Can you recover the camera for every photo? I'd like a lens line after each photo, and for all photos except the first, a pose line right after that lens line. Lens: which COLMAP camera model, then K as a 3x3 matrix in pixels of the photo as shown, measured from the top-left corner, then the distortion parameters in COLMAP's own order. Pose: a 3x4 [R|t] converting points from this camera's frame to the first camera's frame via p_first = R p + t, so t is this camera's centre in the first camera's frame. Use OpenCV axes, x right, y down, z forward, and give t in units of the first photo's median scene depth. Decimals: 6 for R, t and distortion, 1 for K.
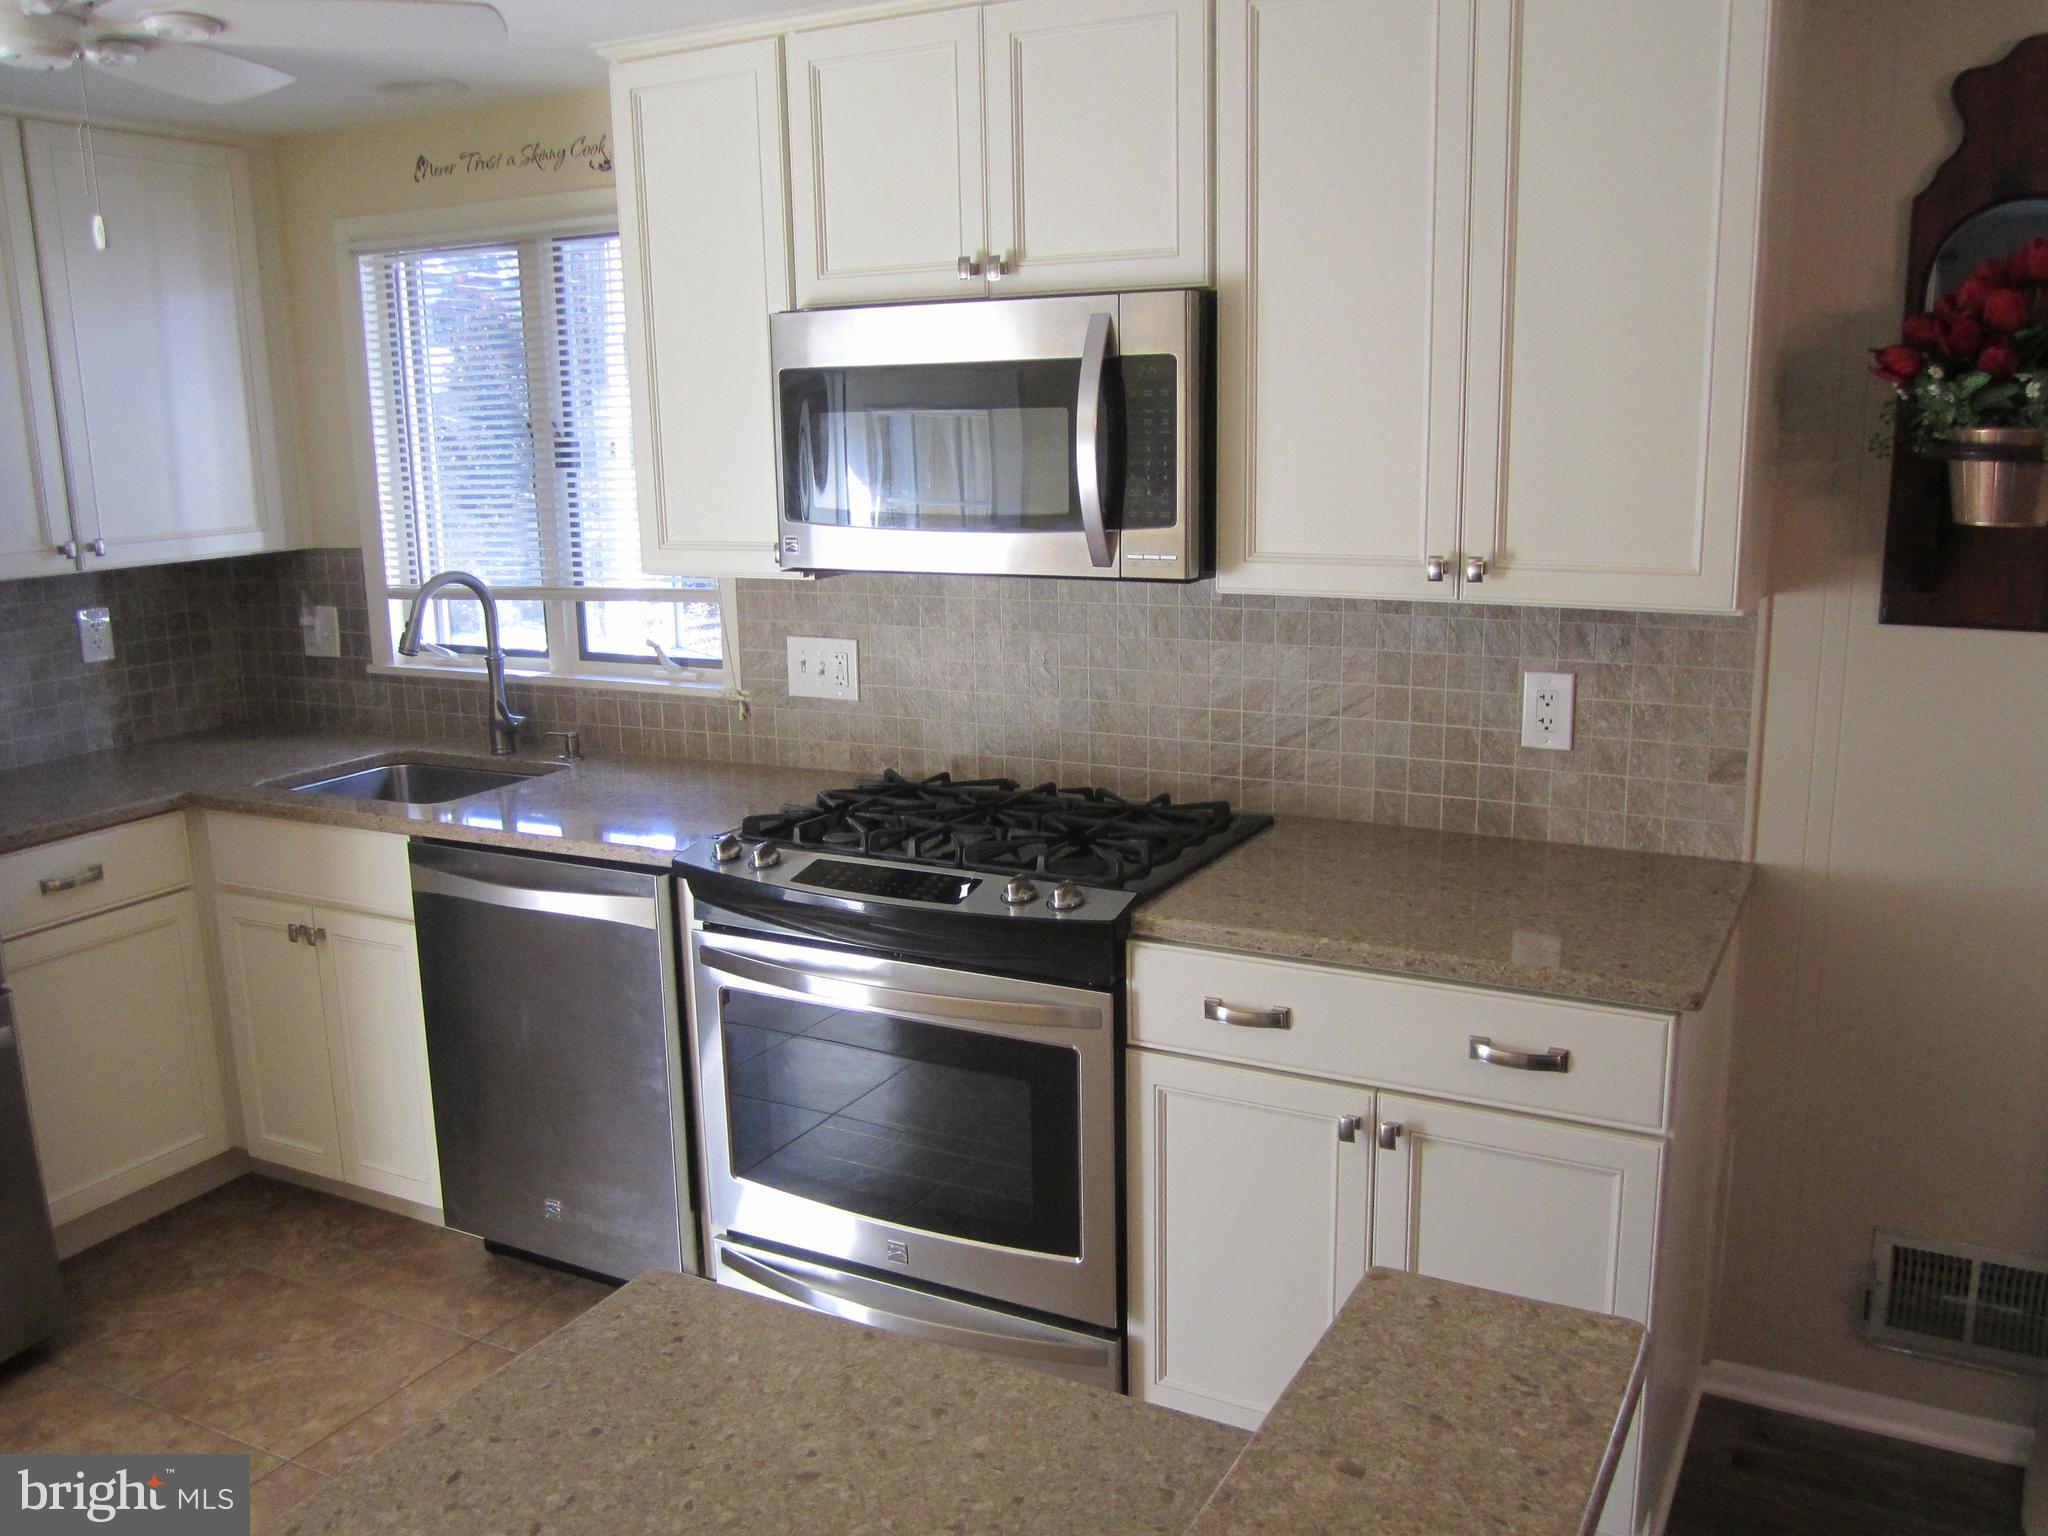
lens RADIAL K [[1710.8, 0, 1018.7], [0, 1710.8, 755.2], [0, 0, 1]] dist [-0.047613, 0.009743]
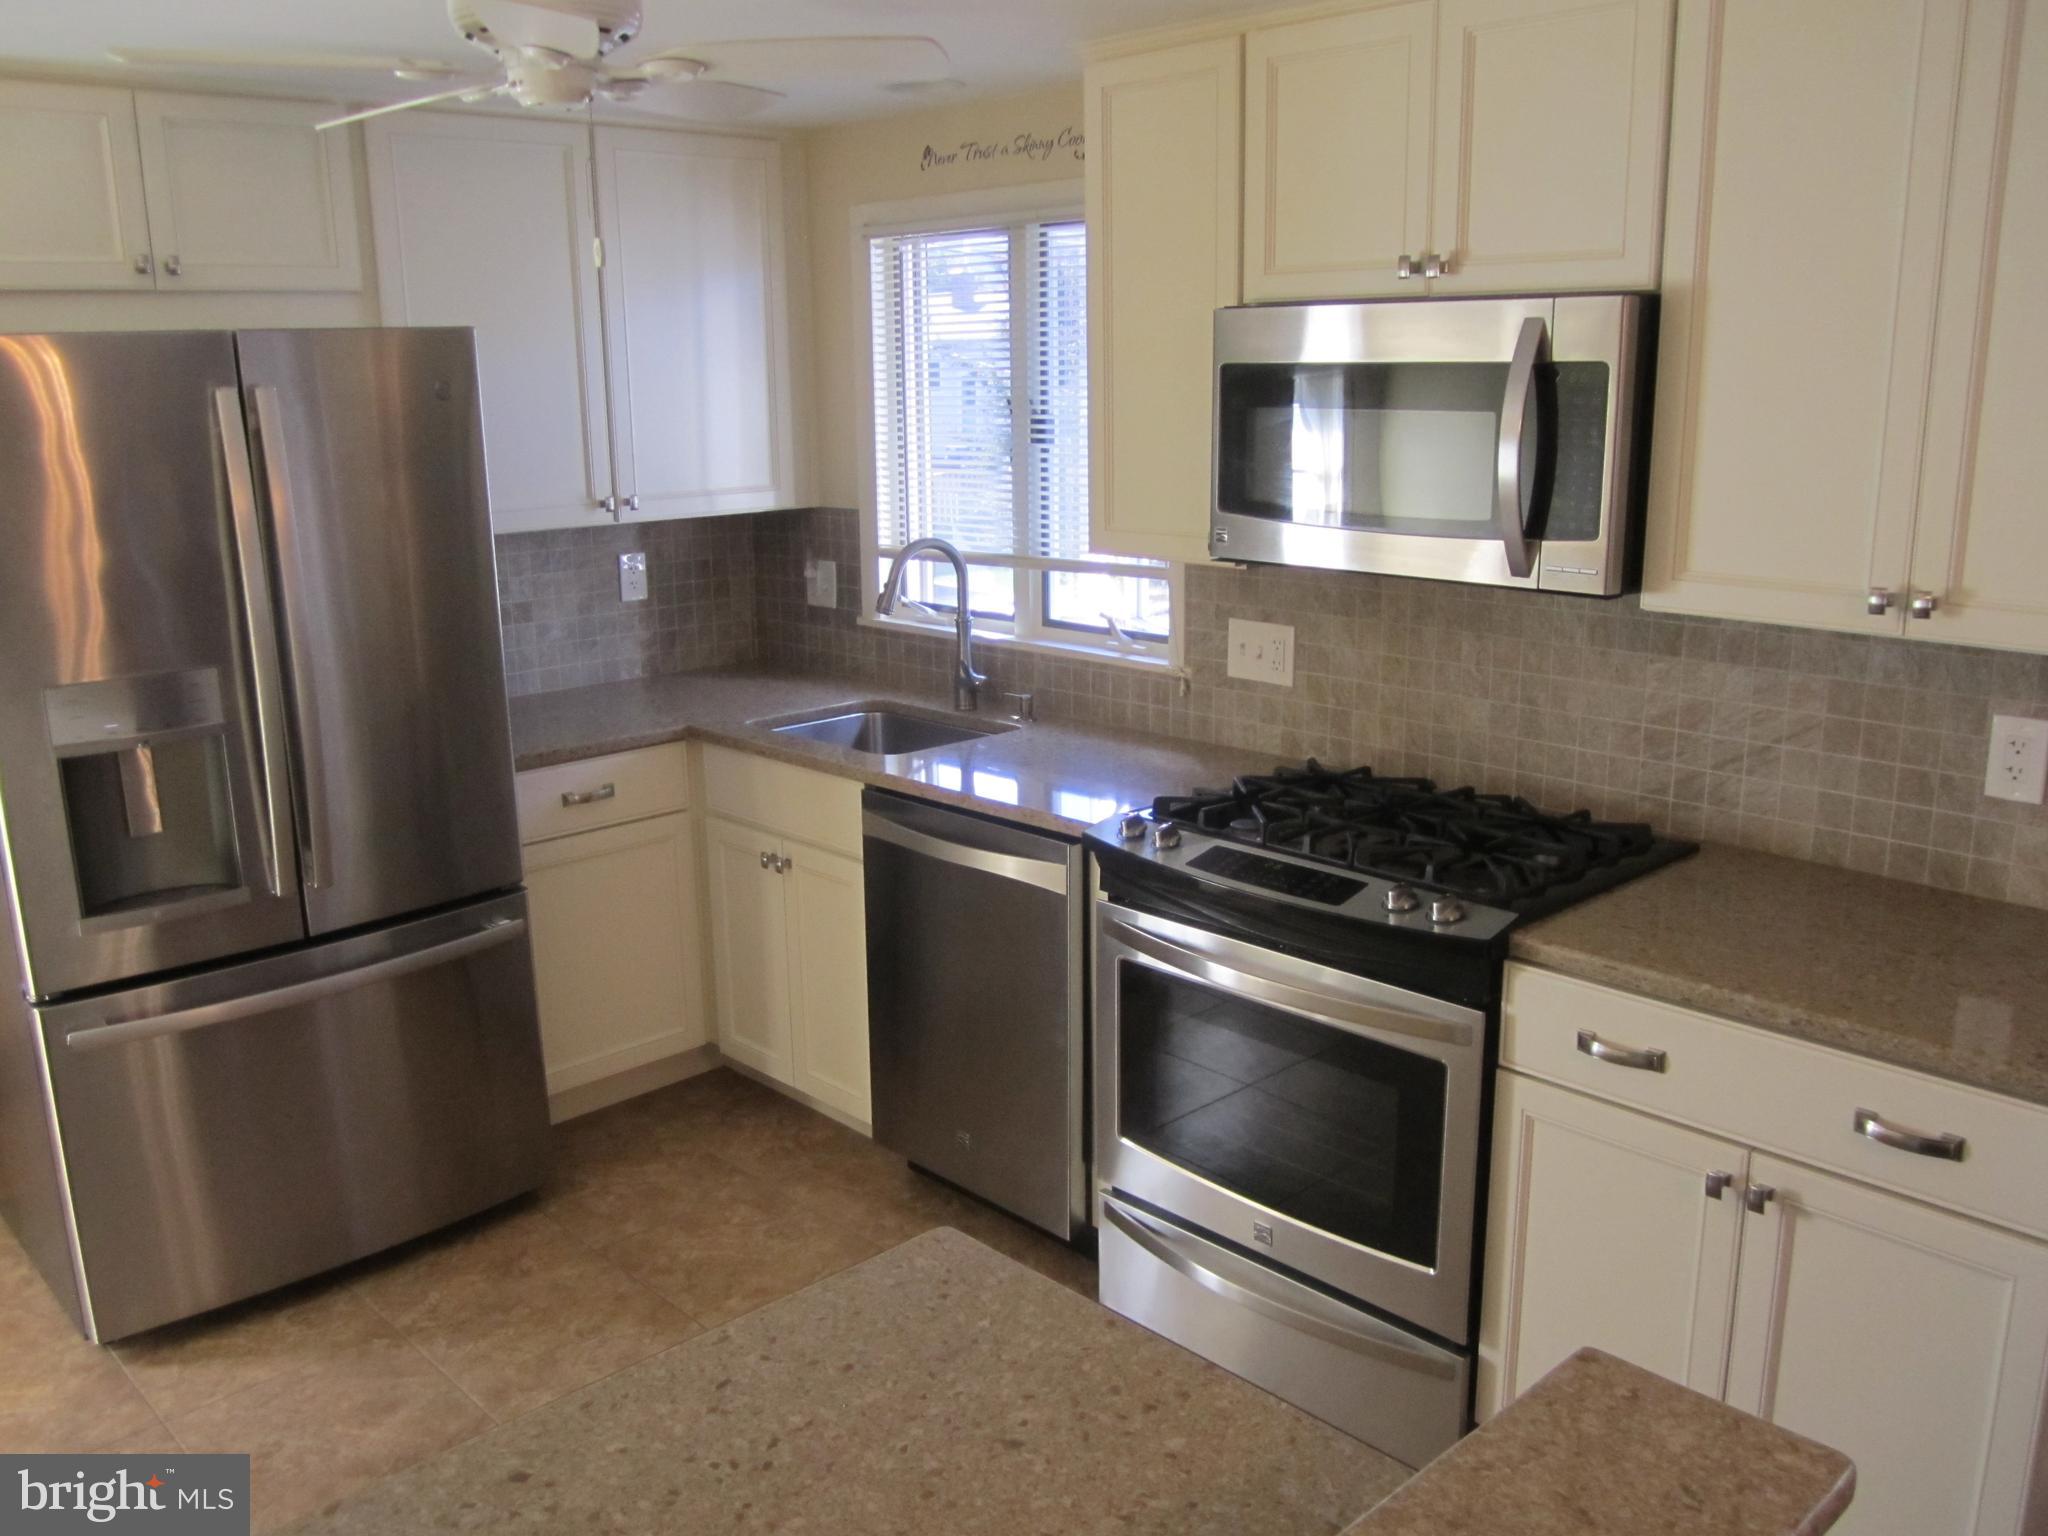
lens RADIAL K [[1710.8, 0, 1020.2], [0, 1710.8, 757.2], [0, 0, 1]] dist [-0.047613, 0.009743]
pose [[0.950147, 0.081519, -0.300957, 0.070989], [-0.071591, 0.996468, 0.043890, -0.026829], [0.303472, -0.020156, 0.952627, -0.014946]]
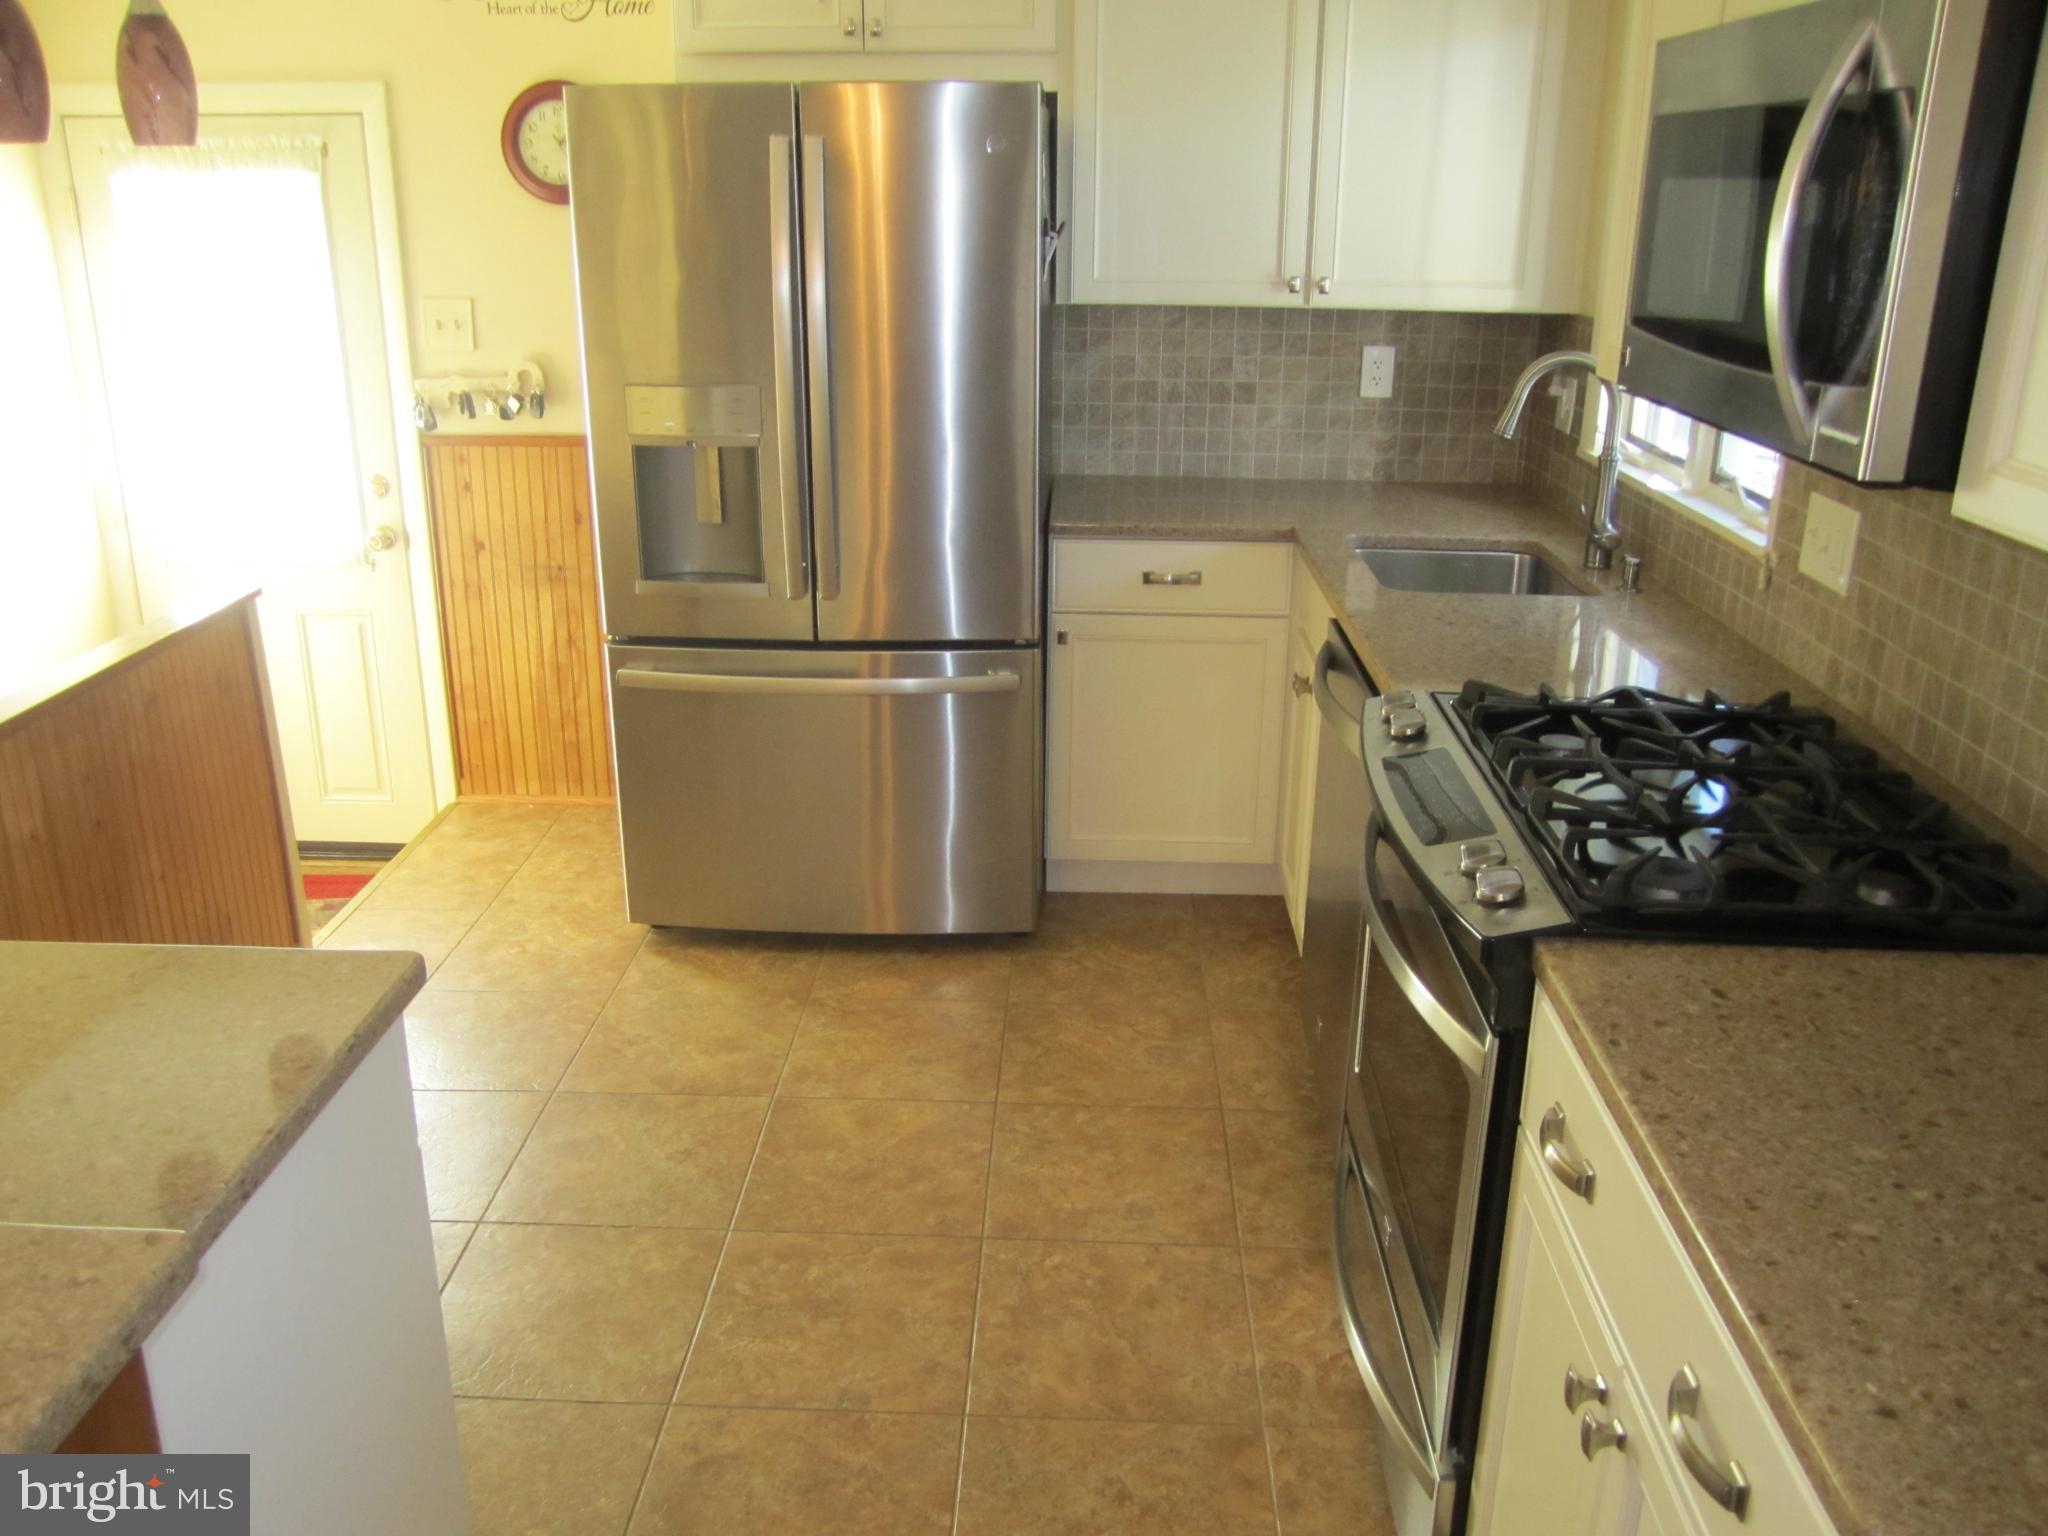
lens RADIAL K [[1710.8, 0, 1020.5], [0, 1710.8, 750.7], [0, 0, 1]] dist [-0.047613, 0.009743]
pose [[0.445417, 0.314683, -0.838199, 0.435239], [-0.200966, 0.947449, 0.248905, -0.090862], [0.872477, 0.057583, 0.485250, 0.407311]]
